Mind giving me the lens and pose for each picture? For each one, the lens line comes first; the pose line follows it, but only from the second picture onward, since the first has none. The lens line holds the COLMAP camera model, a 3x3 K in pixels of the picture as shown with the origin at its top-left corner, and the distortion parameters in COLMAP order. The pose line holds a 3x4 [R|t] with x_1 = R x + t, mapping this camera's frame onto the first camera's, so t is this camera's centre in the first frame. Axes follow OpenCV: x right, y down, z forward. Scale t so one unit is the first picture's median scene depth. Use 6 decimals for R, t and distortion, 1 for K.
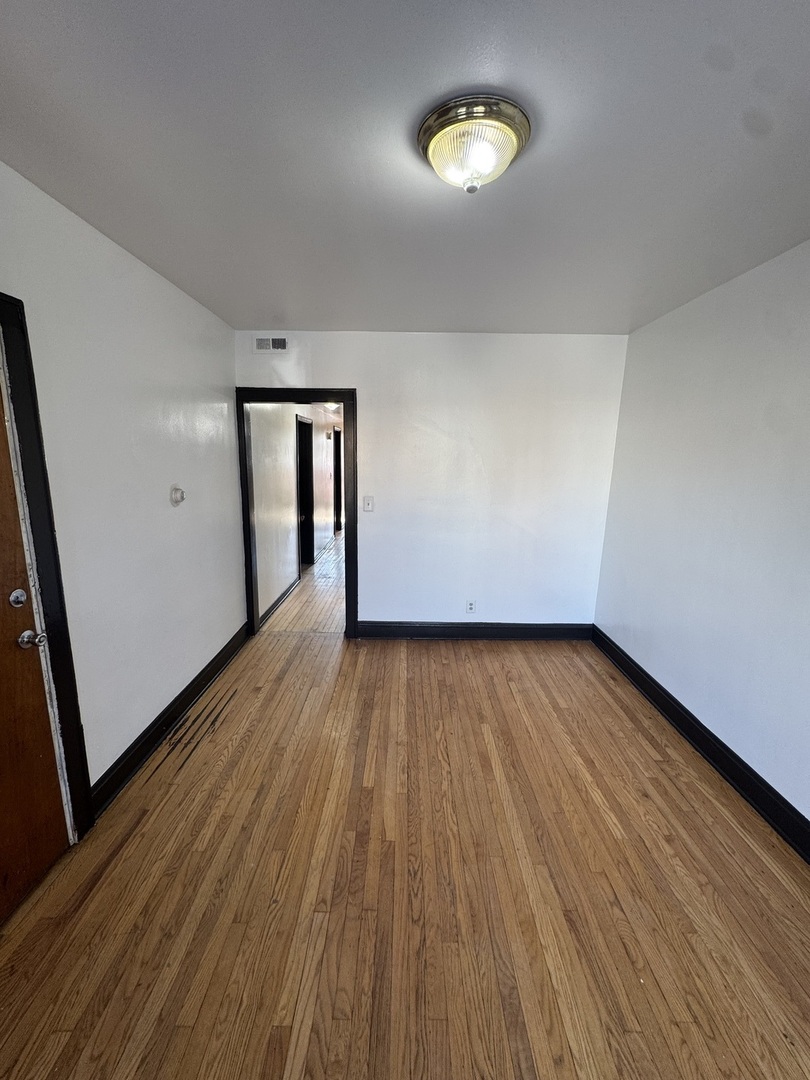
lens RADIAL K [[434.2, 0, 405.0], [0, 434.2, 540.0], [0, 0, 1]] dist [-0.001875, 0.000478]
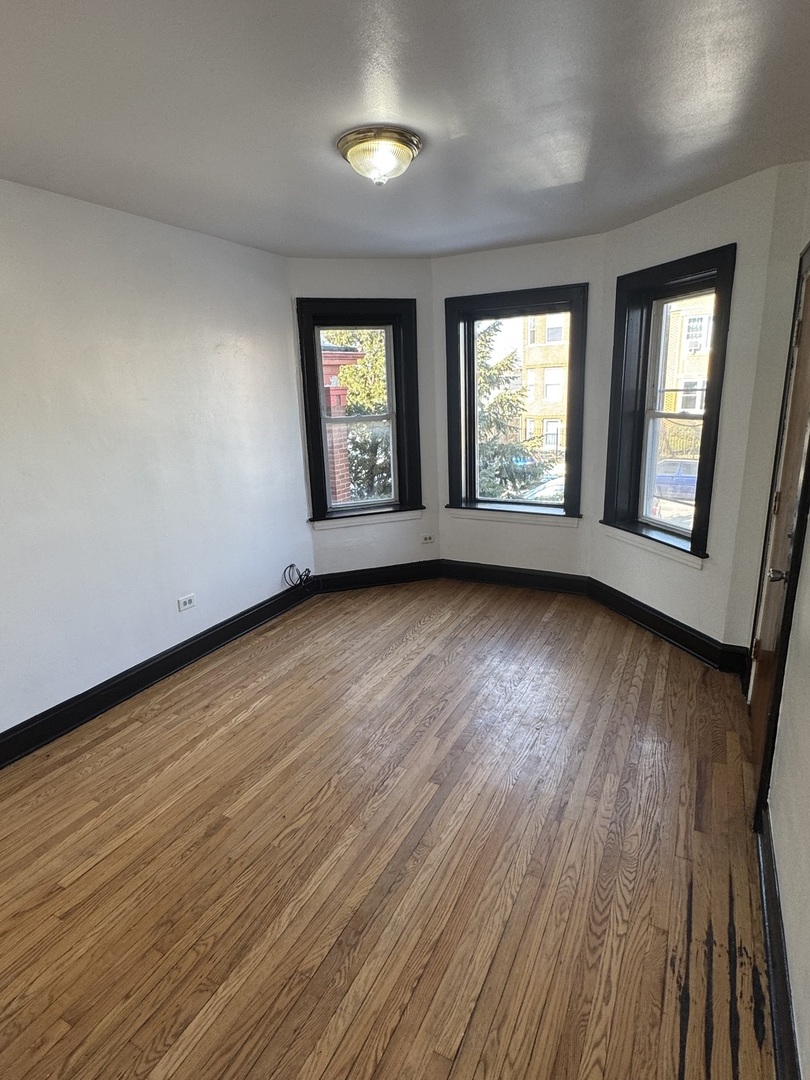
lens RADIAL K [[566.5, 0, 397.8], [0, 566.5, 537.6], [0, 0, 1]] dist [-0.001691, -0.000190]
pose [[-0.881541, -0.107897, 0.459613, -0.441011], [0.115441, 0.894717, 0.431457, -0.326763], [-0.457777, 0.433406, -0.776273, 1.539419]]
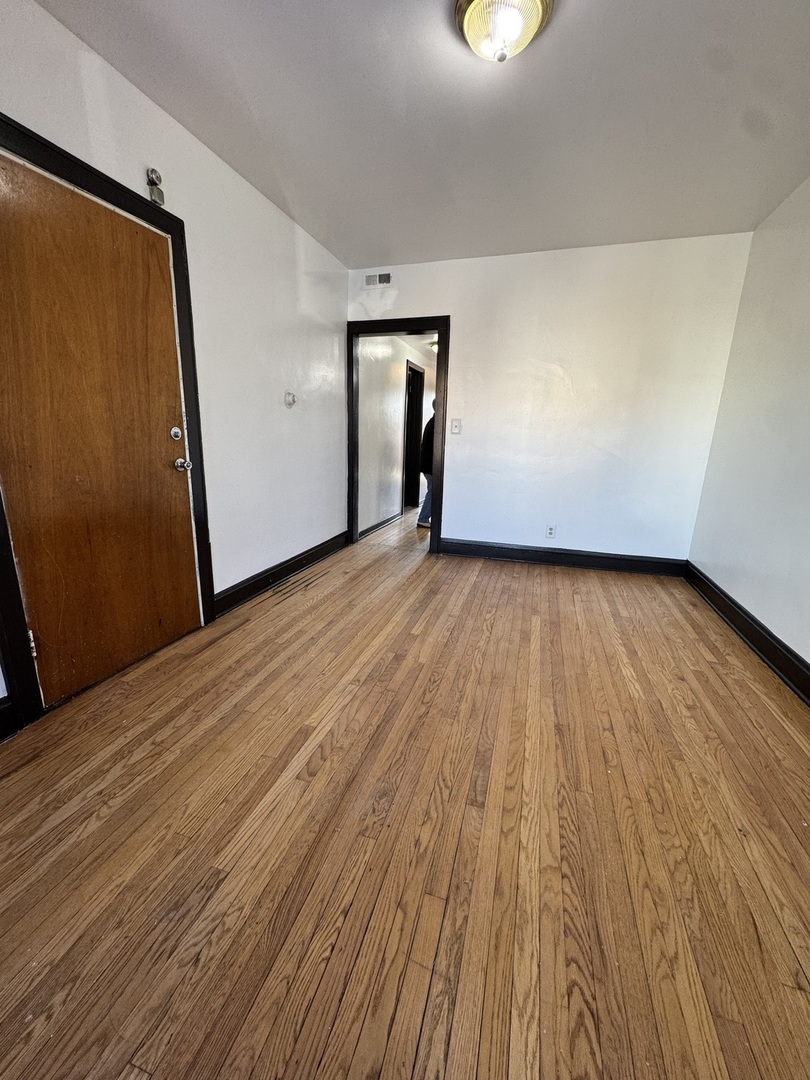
lens RADIAL K [[434.2, 0, 405.0], [0, 434.2, 540.0], [0, 0, 1]] dist [-0.001875, 0.000478]
pose [[0.956299, 0.074996, -0.282608, 0.184363], [-0.064445, 0.996839, 0.046459, 0.238815], [0.285199, -0.026216, 0.958110, -0.114413]]
